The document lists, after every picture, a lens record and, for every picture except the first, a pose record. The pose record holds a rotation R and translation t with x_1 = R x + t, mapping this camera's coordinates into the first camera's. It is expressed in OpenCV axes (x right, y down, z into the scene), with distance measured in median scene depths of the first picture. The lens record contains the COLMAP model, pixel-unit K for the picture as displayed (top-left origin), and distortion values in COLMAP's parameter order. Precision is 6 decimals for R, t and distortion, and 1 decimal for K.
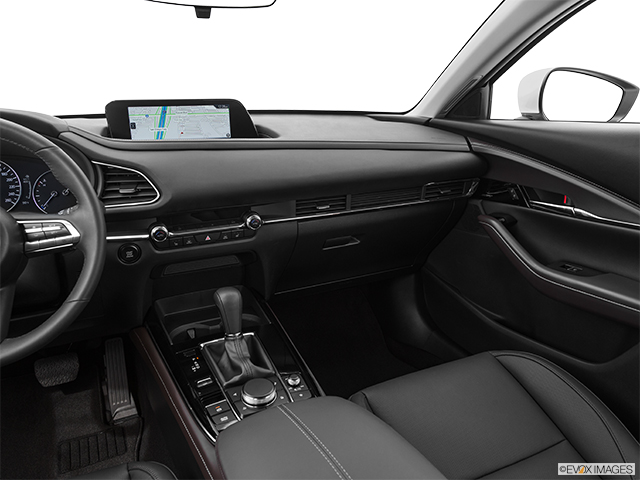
lens RADIAL K [[484.2, 0, 320.0], [0, 484.2, 240.0], [0, 0, 1]] dist [-0.007300, 0.000263]
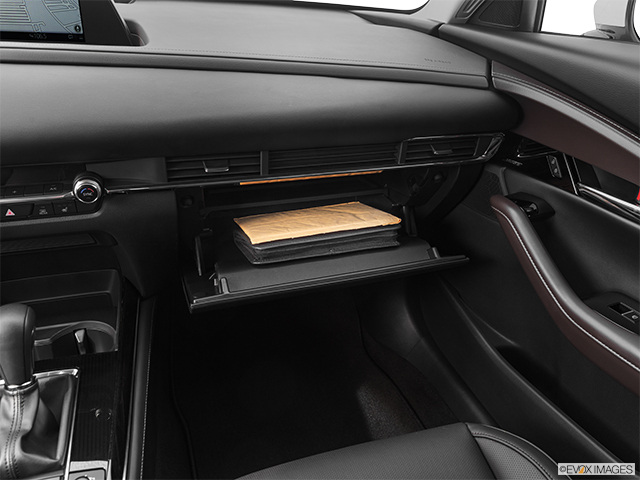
lens RADIAL K [[521.6, 0, 320.0], [0, 521.6, 240.0], [0, 0, 1]] dist [-0.009141, -0.003327]
pose [[0.990641, 0.097109, -0.095919, 0.219547], [-0.079390, 0.981572, 0.173819, -0.113283], [0.111031, -0.164577, 0.980095, 0.389906]]
